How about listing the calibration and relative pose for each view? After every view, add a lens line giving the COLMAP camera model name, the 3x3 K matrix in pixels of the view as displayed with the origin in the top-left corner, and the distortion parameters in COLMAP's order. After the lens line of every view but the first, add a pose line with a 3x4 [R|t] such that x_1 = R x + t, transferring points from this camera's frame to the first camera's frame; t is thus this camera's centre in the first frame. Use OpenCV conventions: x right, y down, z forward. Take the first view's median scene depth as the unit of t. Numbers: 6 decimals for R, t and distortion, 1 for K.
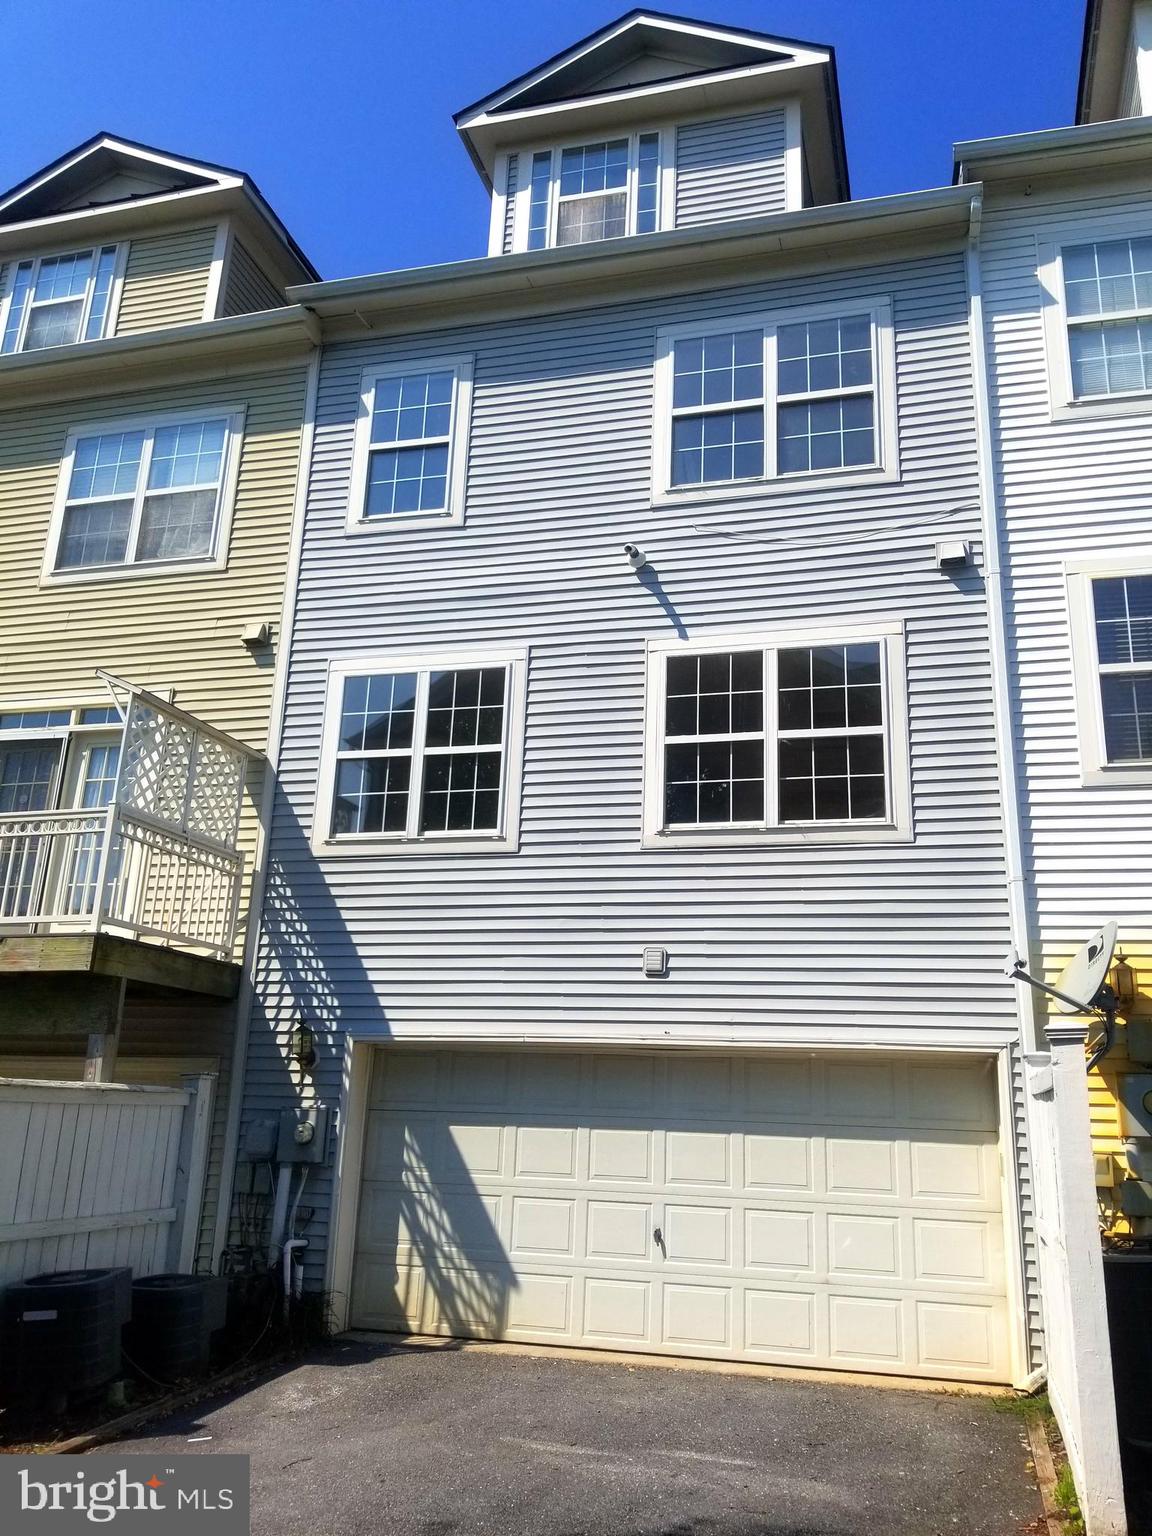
lens RADIAL K [[1151.1, 0, 588.9], [0, 1151.1, 778.2], [0, 0, 1]] dist [0.103573, -0.196064]
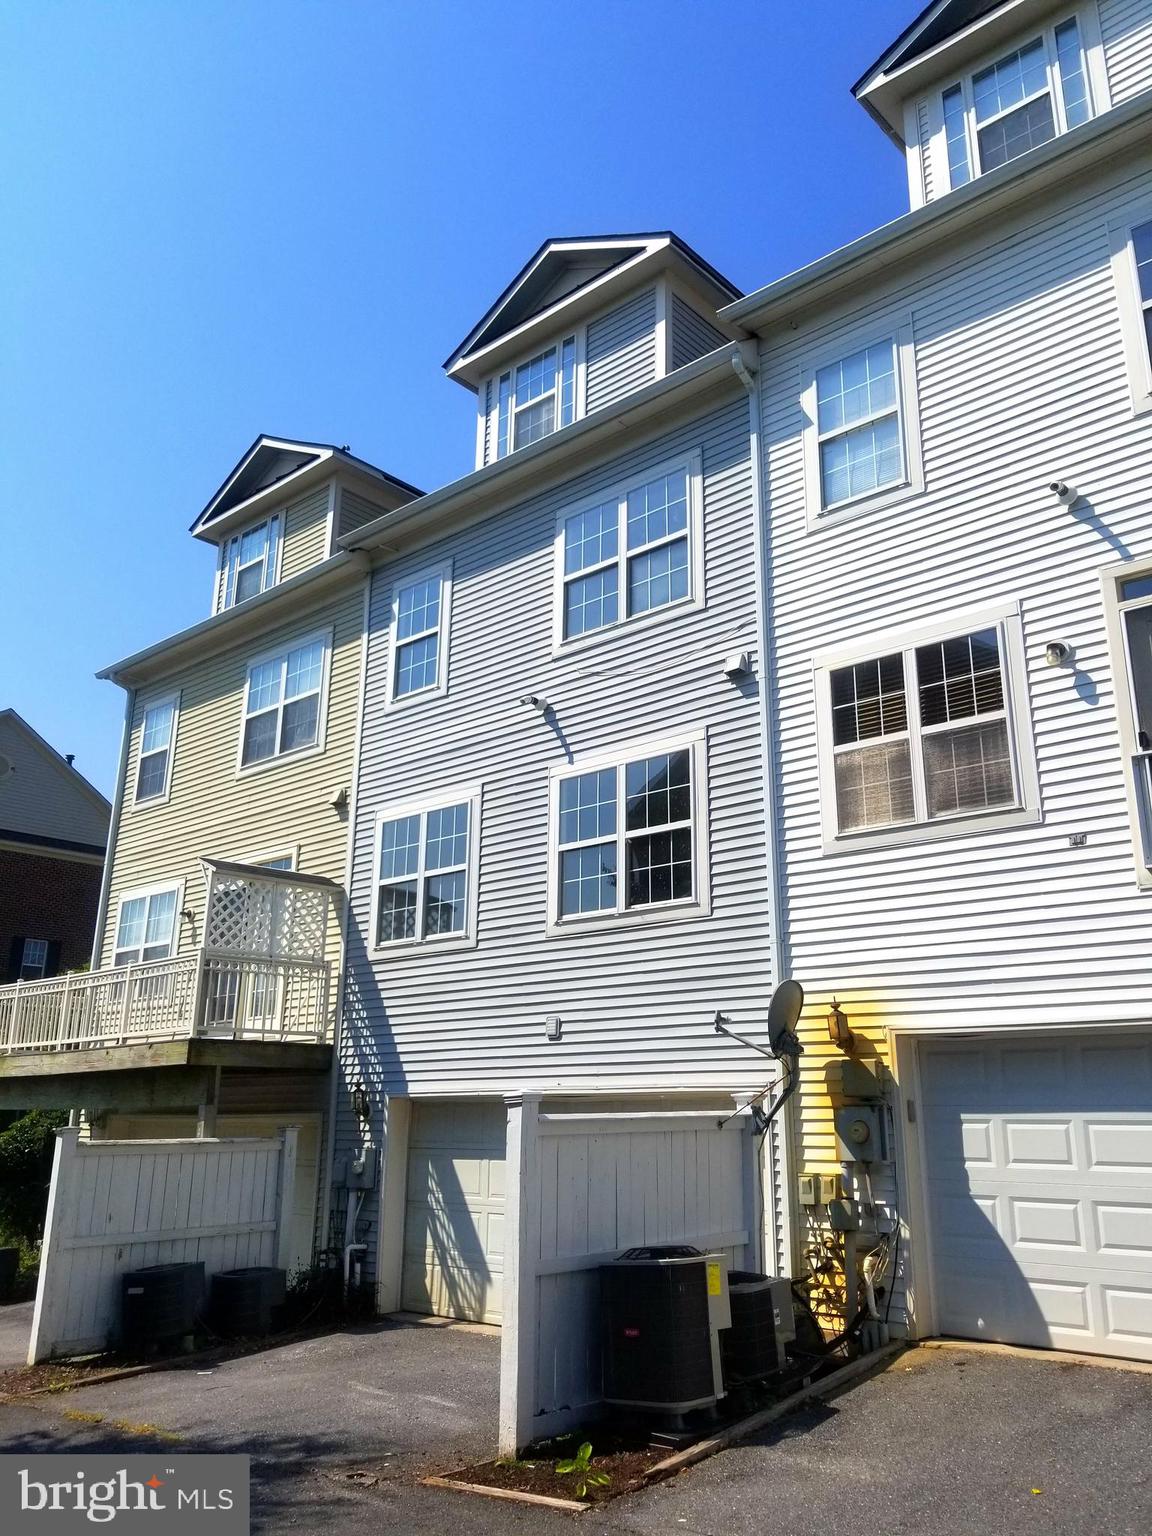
lens RADIAL K [[1156.1, 0, 588.6], [0, 1156.1, 749.6], [0, 0, 1]] dist [0.094722, -0.168714]
pose [[0.892338, -0.166600, -0.419497, 0.631575], [0.154963, 0.985977, -0.061941, -0.054593], [0.423934, -0.009734, 0.905641, -0.136384]]
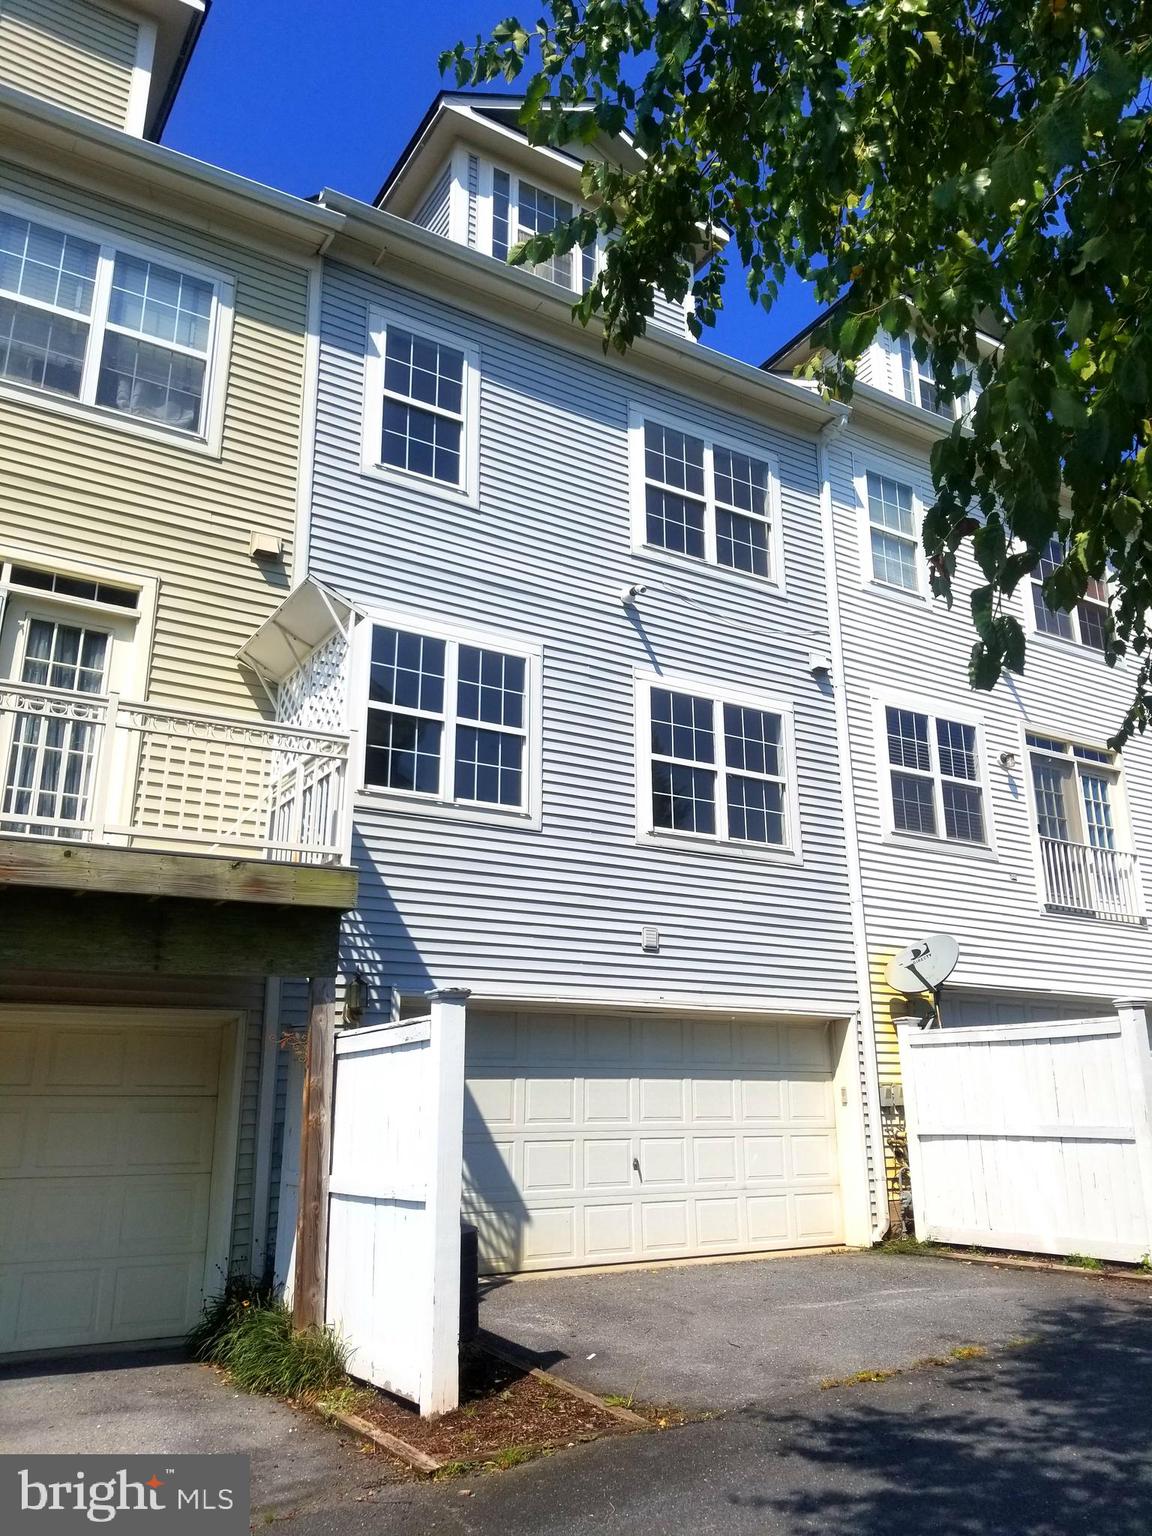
lens RADIAL K [[1156.1, 0, 588.6], [0, 1156.1, 749.6], [0, 0, 1]] dist [0.094722, -0.168714]
pose [[0.689343, 0.178902, 0.701997, -0.808924], [-0.179023, 0.981041, -0.074219, 0.060629], [-0.701966, -0.074511, 0.708302, 0.183593]]
